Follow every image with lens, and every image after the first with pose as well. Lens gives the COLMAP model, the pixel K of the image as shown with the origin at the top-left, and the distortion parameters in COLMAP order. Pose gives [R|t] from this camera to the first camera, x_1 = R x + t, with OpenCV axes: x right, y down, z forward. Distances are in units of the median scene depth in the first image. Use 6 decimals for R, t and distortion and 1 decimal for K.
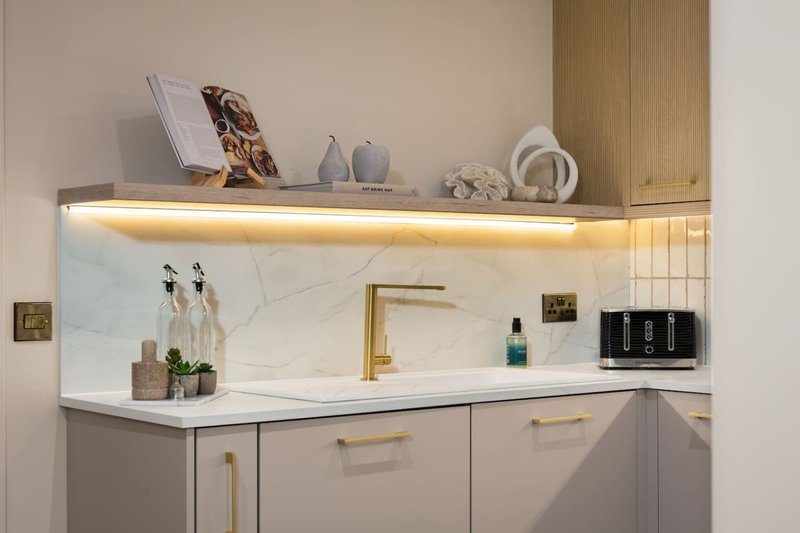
lens RADIAL K [[1217.8, 0, 400.5], [0, 1217.8, 266.3], [0, 0, 1]] dist [-0.014093, 0.000000]
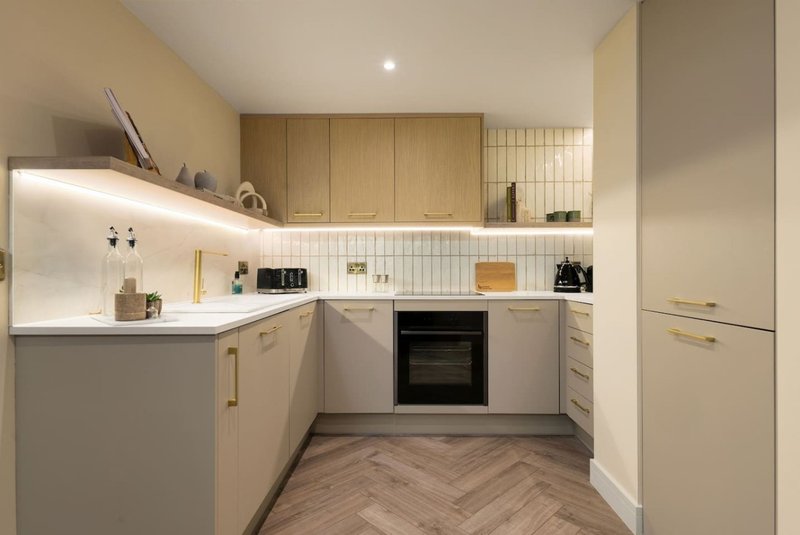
lens RADIAL K [[406.2, 0, 394.1], [0, 406.2, 270.1], [0, 0, 1]] dist [-0.002853, -0.006553]
pose [[0.649296, 0.002794, 0.760531, -0.301766], [-0.010110, 0.999937, 0.004958, 0.039701], [-0.760469, -0.010908, 0.649283, 0.396364]]
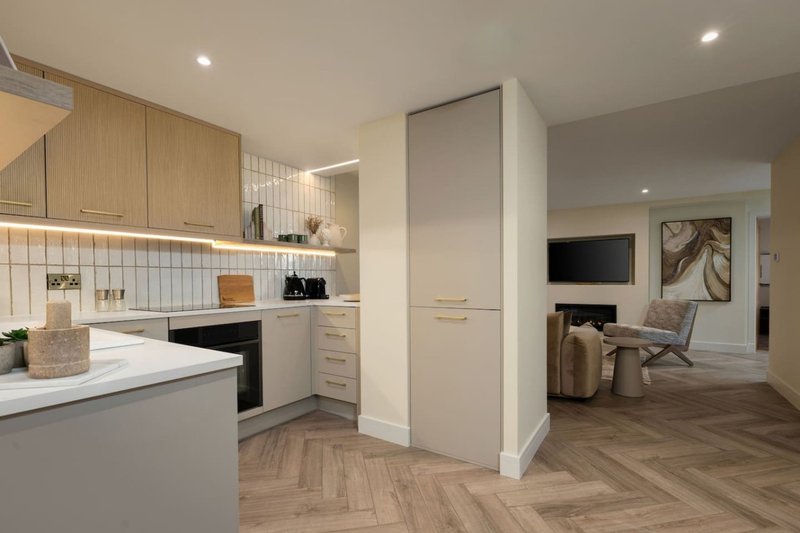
lens RADIAL K [[369.1, 0, 391.9], [0, 369.1, 285.3], [0, 0, 1]] dist [0.000376, -0.000537]
pose [[-0.277144, -0.009036, 0.960786, -0.417424], [-0.003708, 0.999958, 0.008334, 0.039484], [-0.960821, -0.001253, -0.277166, 0.716981]]
